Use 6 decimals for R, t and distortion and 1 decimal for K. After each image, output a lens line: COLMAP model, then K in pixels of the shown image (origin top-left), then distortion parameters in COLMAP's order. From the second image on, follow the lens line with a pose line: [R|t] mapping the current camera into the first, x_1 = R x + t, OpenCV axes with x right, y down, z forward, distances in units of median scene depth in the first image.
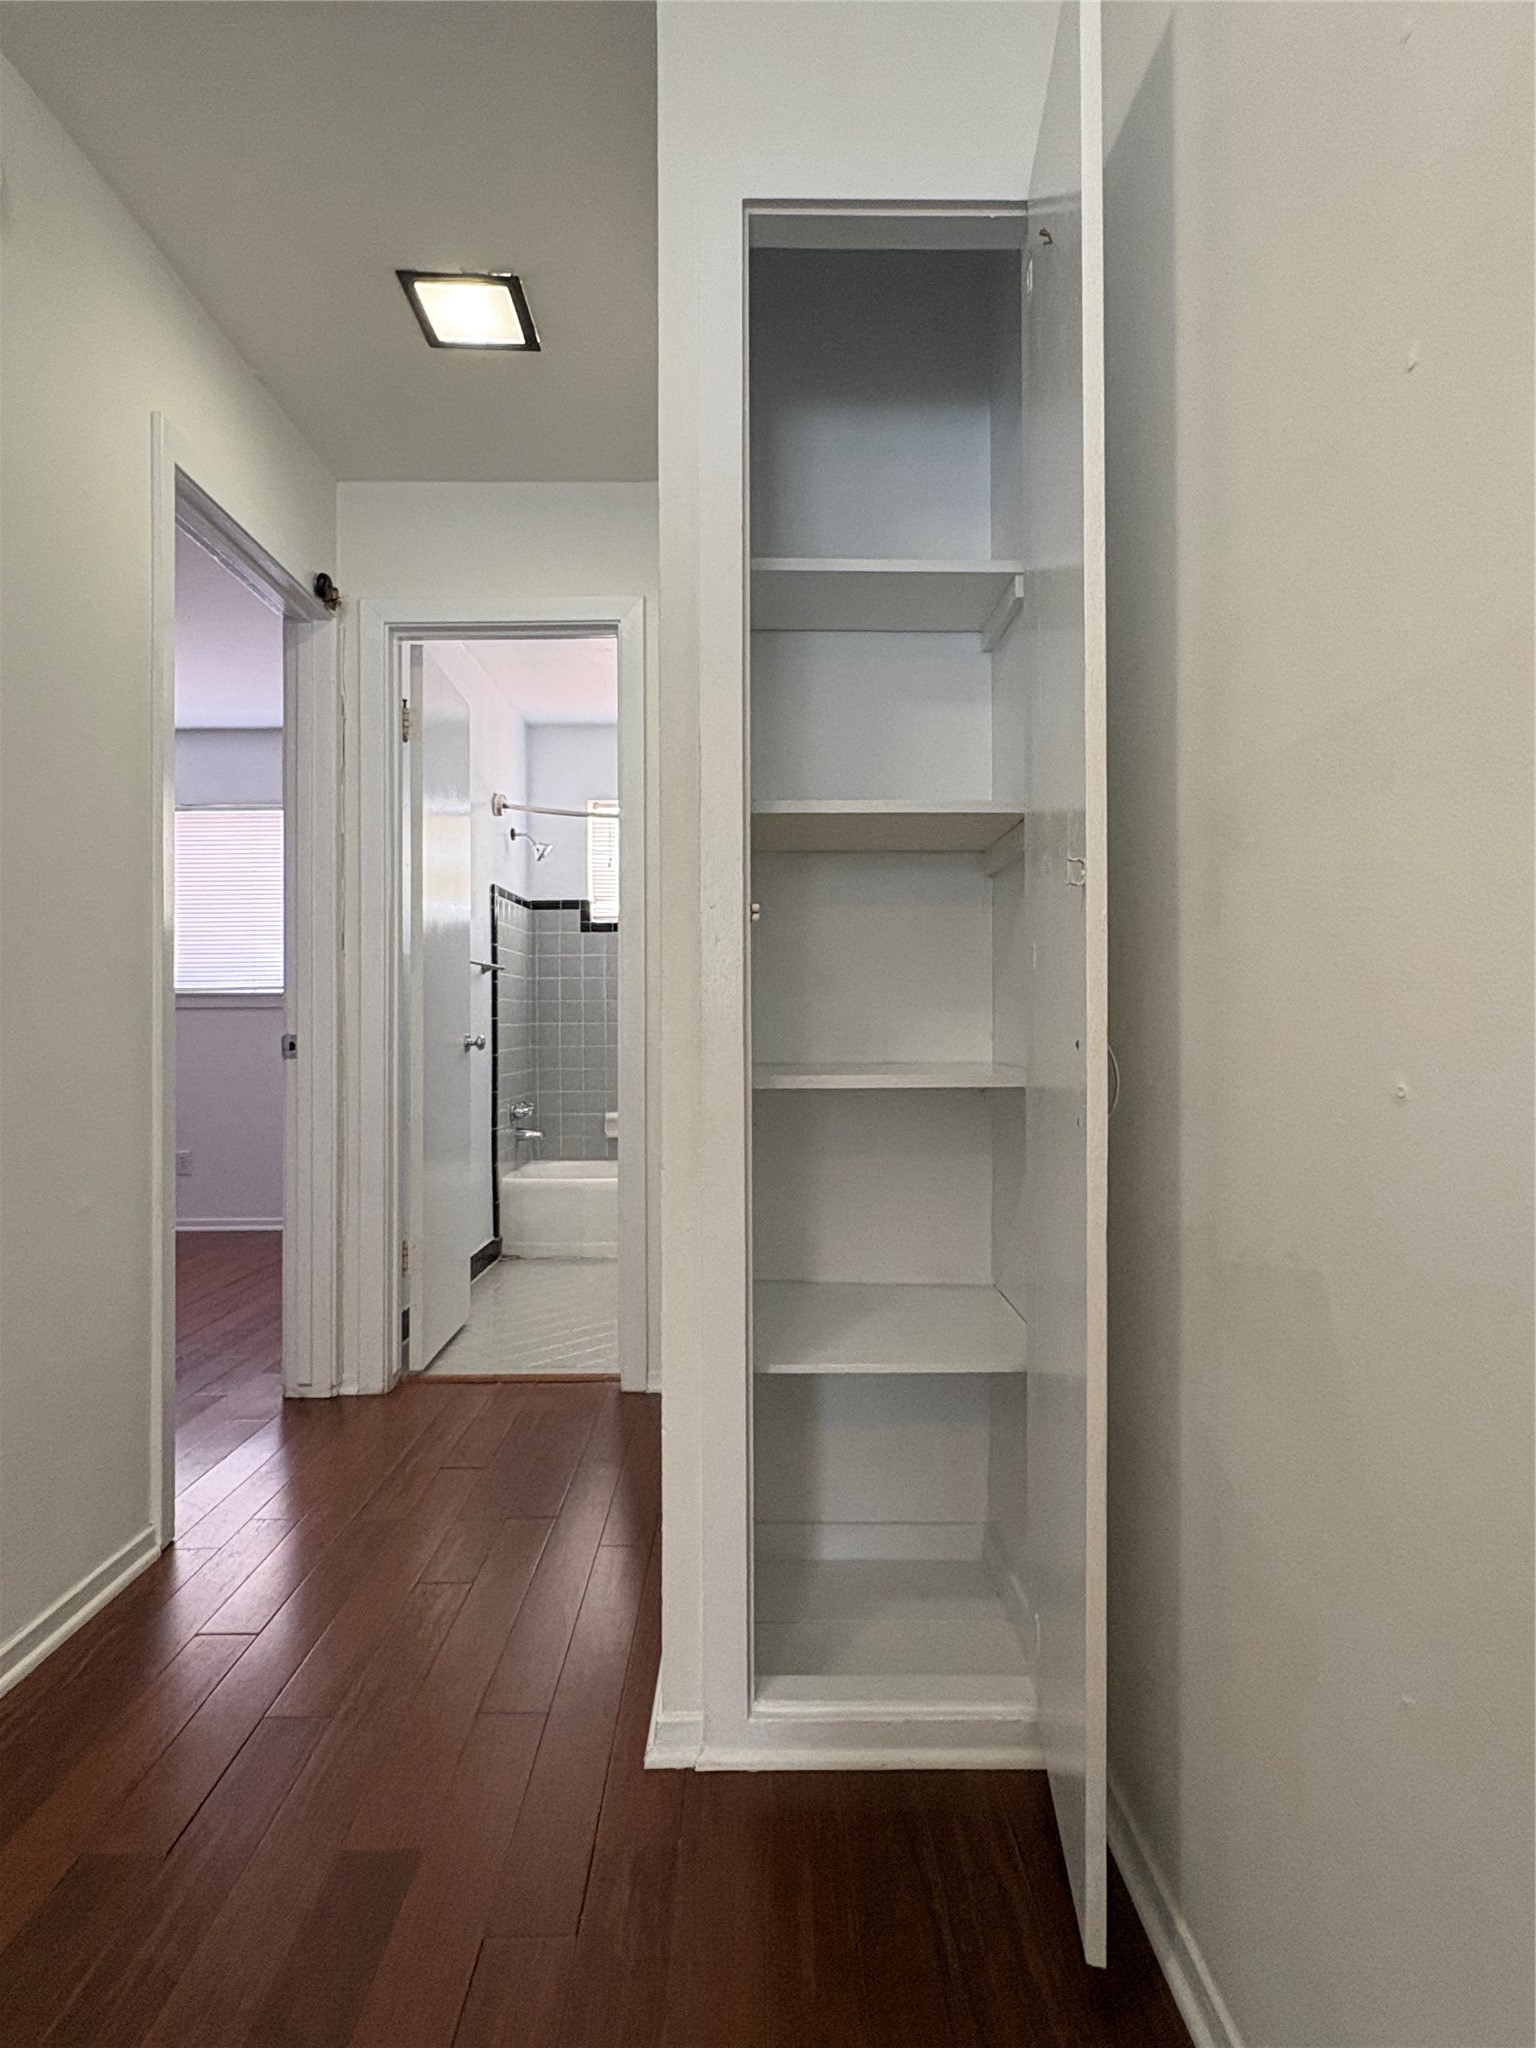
lens RADIAL K [[1143.2, 0, 768.0], [0, 1143.2, 1024.0], [0, 0, 1]] dist [-0.004301, 0.000341]
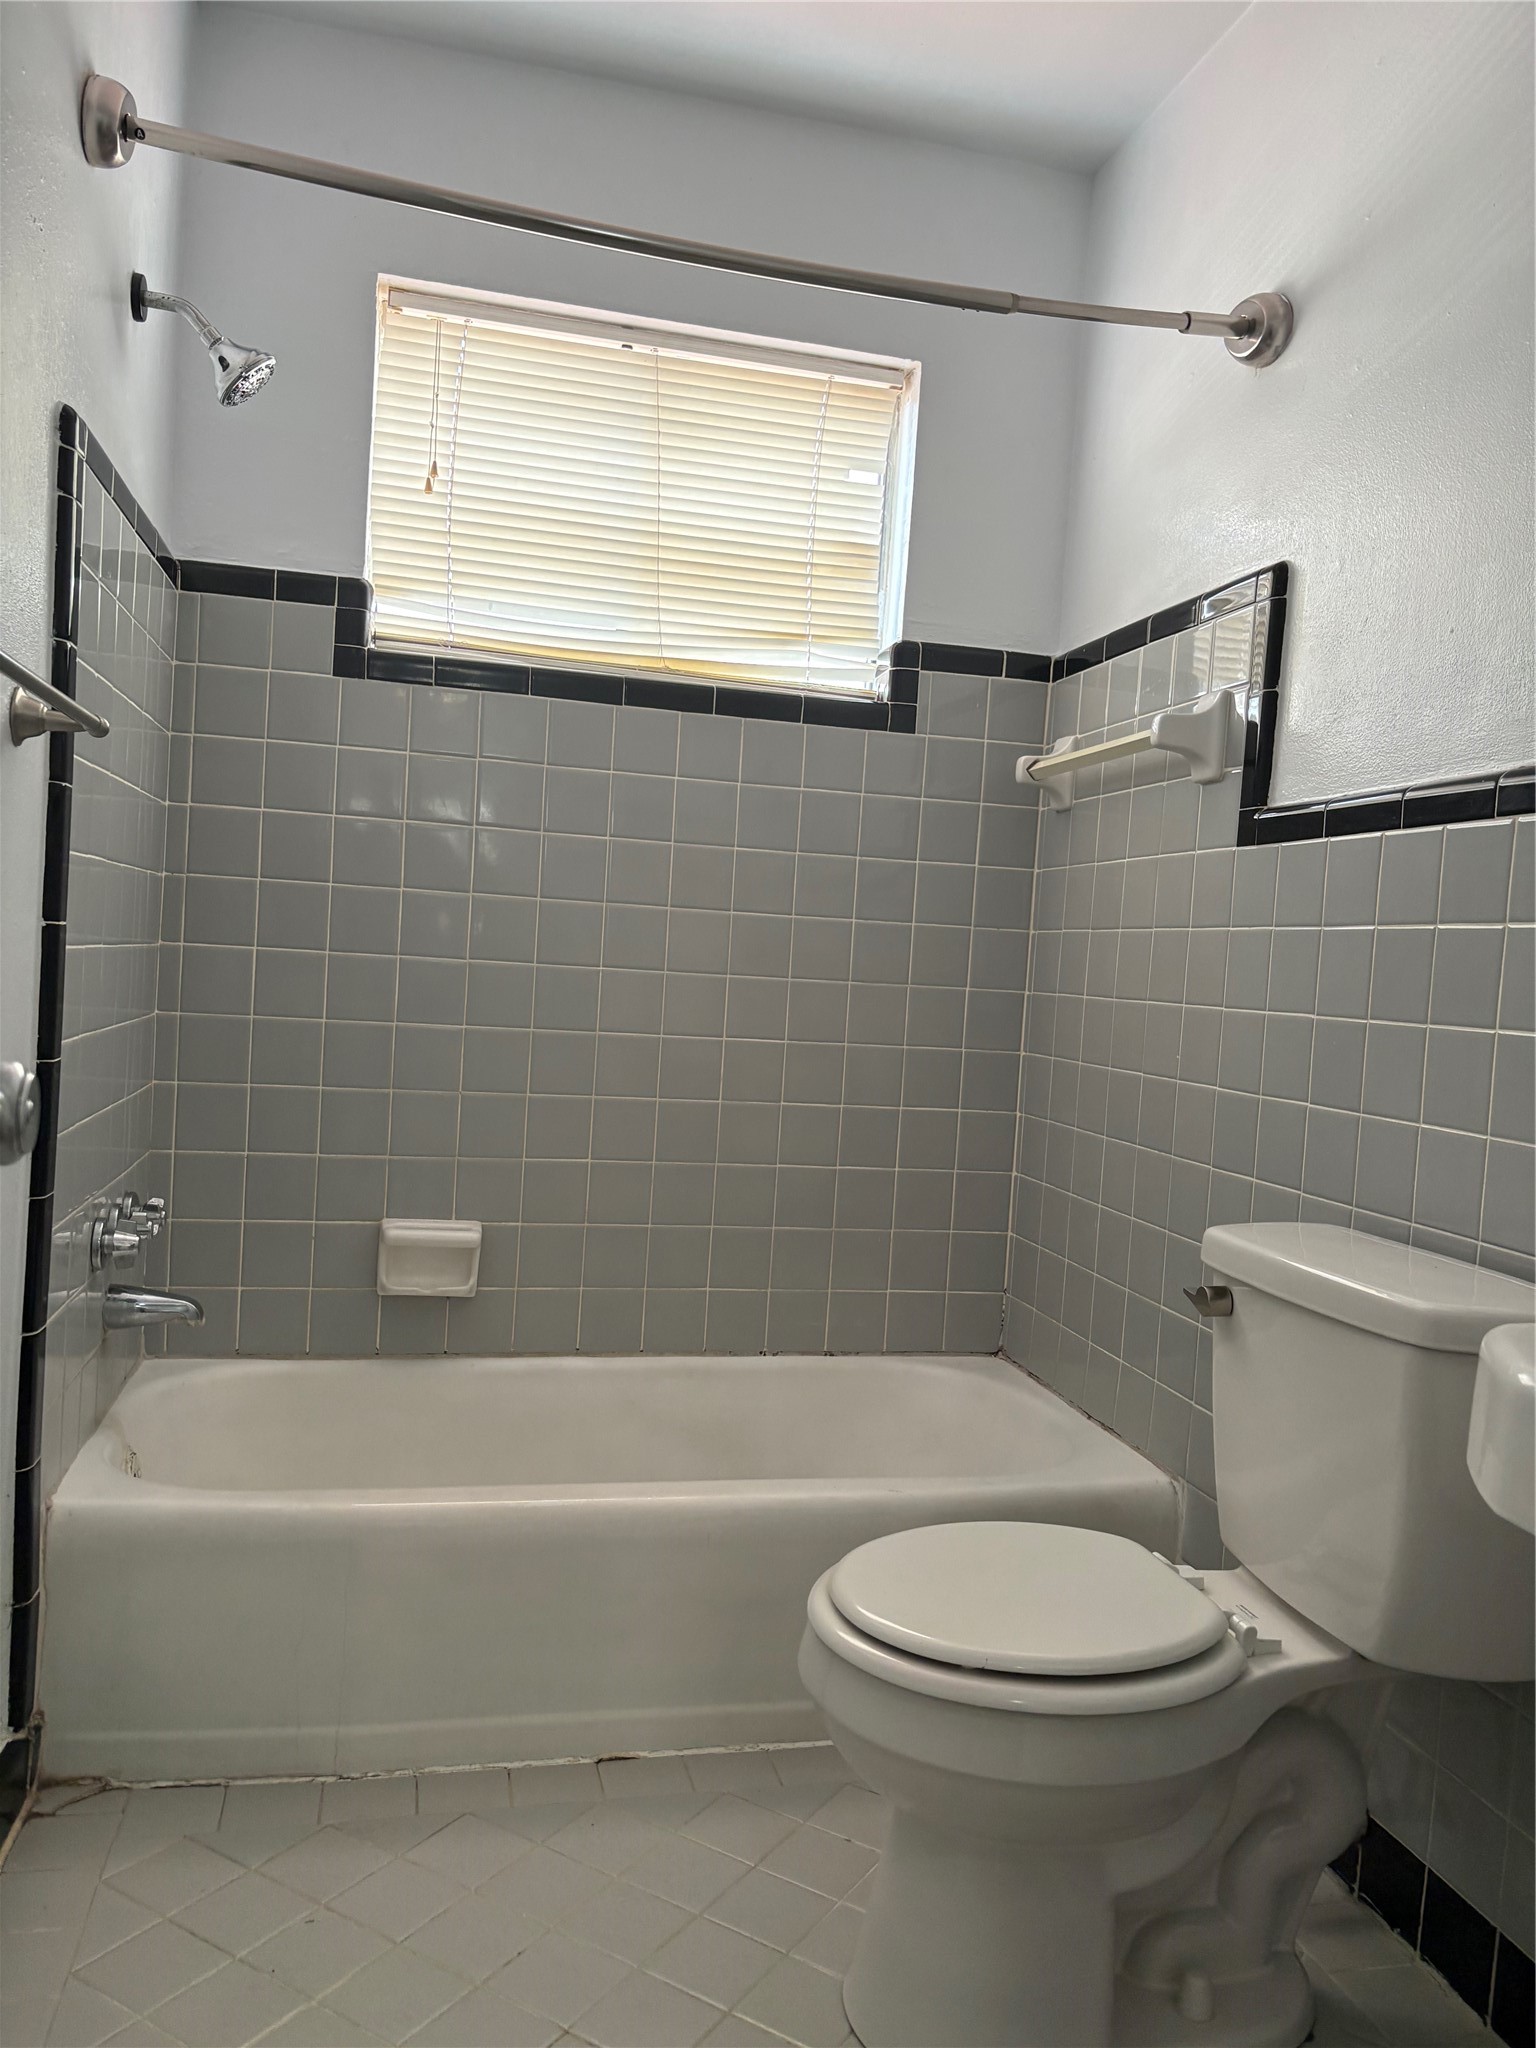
lens RADIAL K [[1529.5, 0, 738.1], [0, 1529.5, 1051.9], [0, 0, 1]] dist [0.033617, -0.058350]
pose [[0.976965, 0.055312, 0.206108, -0.238836], [-0.068229, 0.996092, 0.056091, -0.008725], [-0.202200, -0.068861, 0.976920, 0.947549]]
